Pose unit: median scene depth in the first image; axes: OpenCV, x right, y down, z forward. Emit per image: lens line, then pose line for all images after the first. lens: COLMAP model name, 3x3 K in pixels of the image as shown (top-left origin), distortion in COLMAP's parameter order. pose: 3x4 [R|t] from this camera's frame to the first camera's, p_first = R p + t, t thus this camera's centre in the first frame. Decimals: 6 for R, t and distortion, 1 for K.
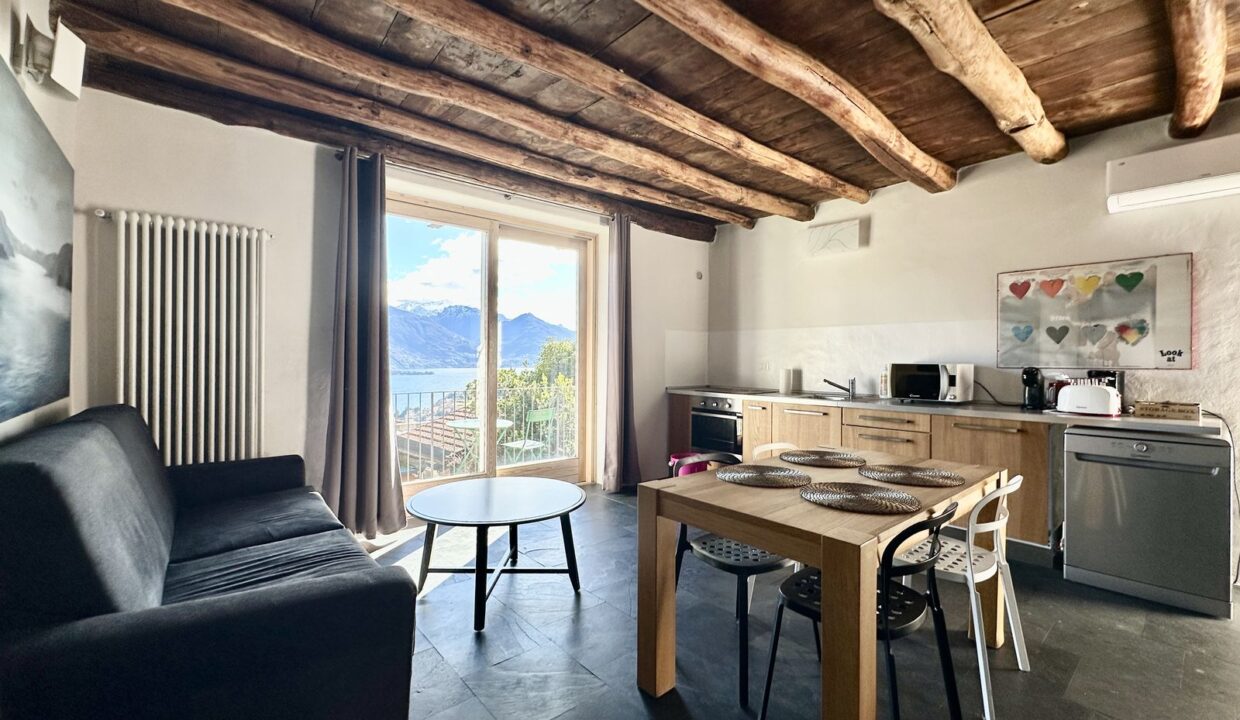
lens RADIAL K [[504.3, 0, 620.0], [0, 504.3, 360.0], [0, 0, 1]] dist [-0.001548, -0.000107]
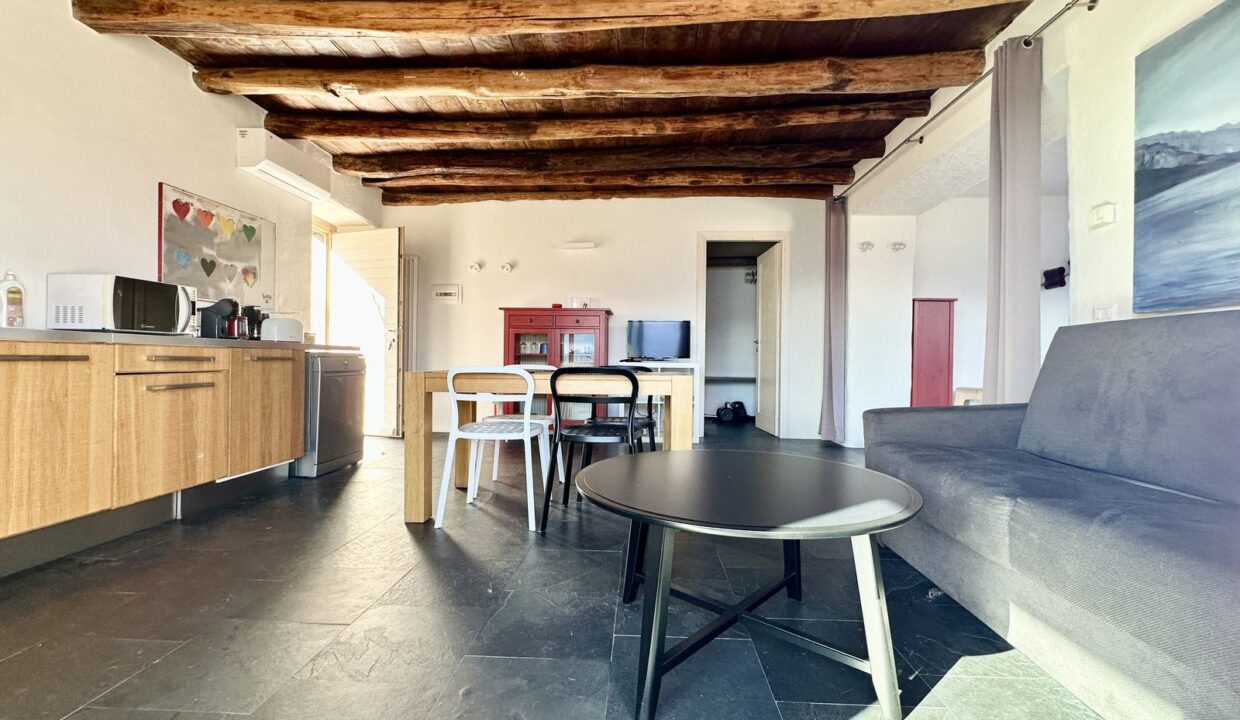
lens RADIAL K [[504.3, 0, 620.0], [0, 504.3, 360.0], [0, 0, 1]] dist [-0.001548, -0.000107]
pose [[-0.723423, -0.013054, 0.690282, -0.413486], [-0.012091, 0.999907, 0.006238, 0.117809], [-0.690300, -0.003833, -0.723513, 1.182521]]
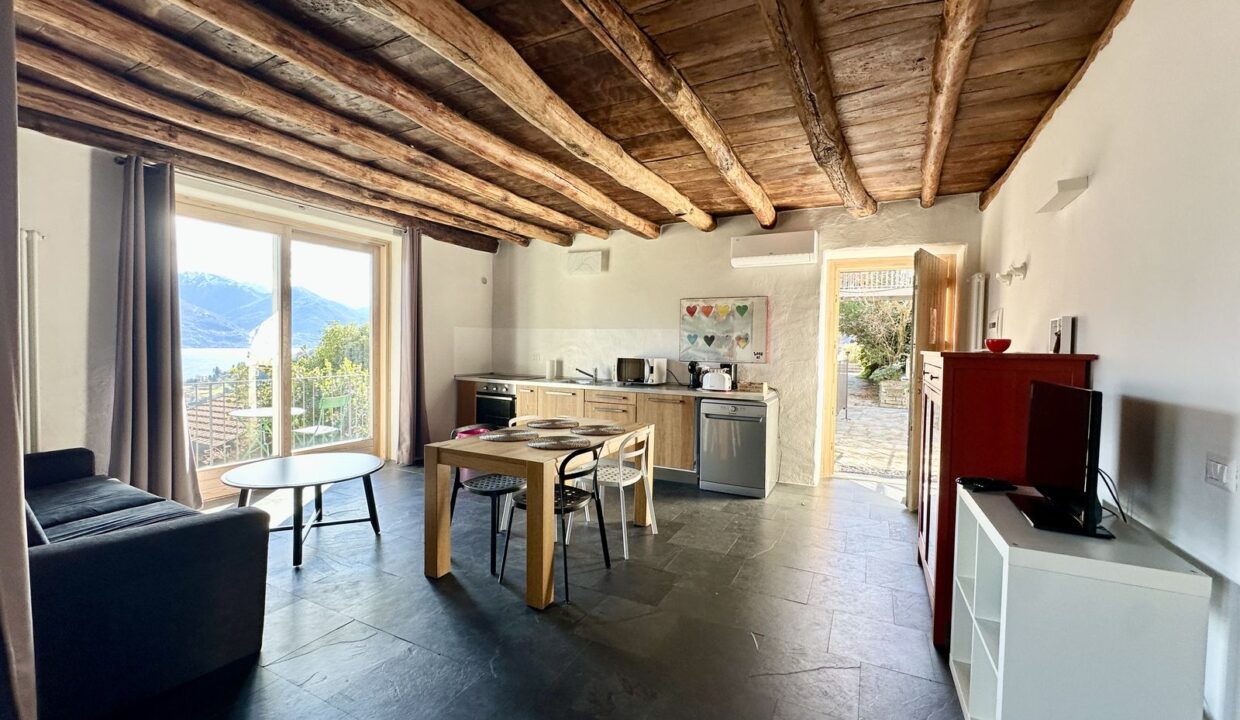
lens RADIAL K [[504.3, 0, 620.0], [0, 504.3, 360.0], [0, 0, 1]] dist [-0.001548, -0.000107]
pose [[0.925225, -0.002879, 0.379408, 0.002767], [-0.011495, 0.999299, 0.035615, -0.043421], [-0.379244, -0.037313, 0.924544, -0.374912]]
